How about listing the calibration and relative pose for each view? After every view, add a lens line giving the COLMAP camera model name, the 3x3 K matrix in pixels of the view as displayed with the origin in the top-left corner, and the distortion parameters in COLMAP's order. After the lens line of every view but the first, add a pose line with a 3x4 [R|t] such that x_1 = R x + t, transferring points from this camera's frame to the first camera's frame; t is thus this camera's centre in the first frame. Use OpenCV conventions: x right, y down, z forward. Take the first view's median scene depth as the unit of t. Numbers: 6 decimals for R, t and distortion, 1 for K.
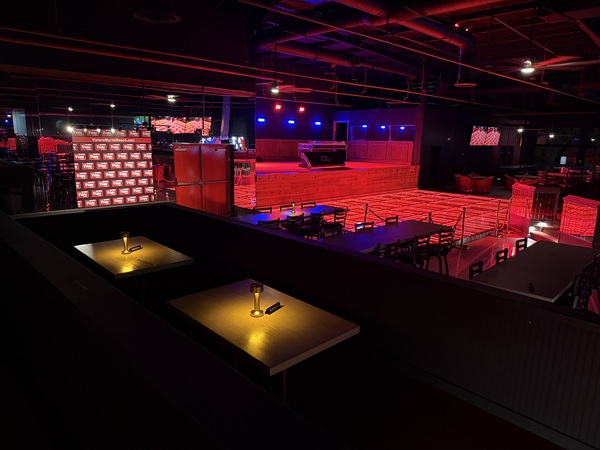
lens RADIAL K [[422.8, 0, 300.0], [0, 422.8, 225.0], [0, 0, 1]] dist [0.084735, -0.112298]
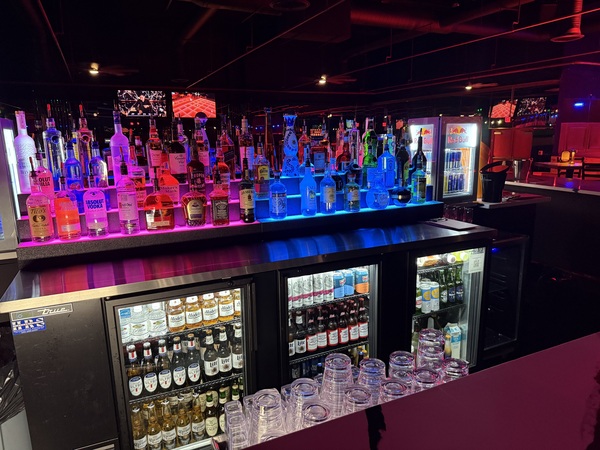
lens RADIAL K [[422.8, 0, 300.0], [0, 422.8, 225.0], [0, 0, 1]] dist [0.084735, -0.112298]
pose [[-0.320128, 0.176454, -0.930796, 0.820266], [-0.188316, 0.951043, 0.245060, -0.071648], [0.928469, 0.253735, -0.271226, 0.543363]]
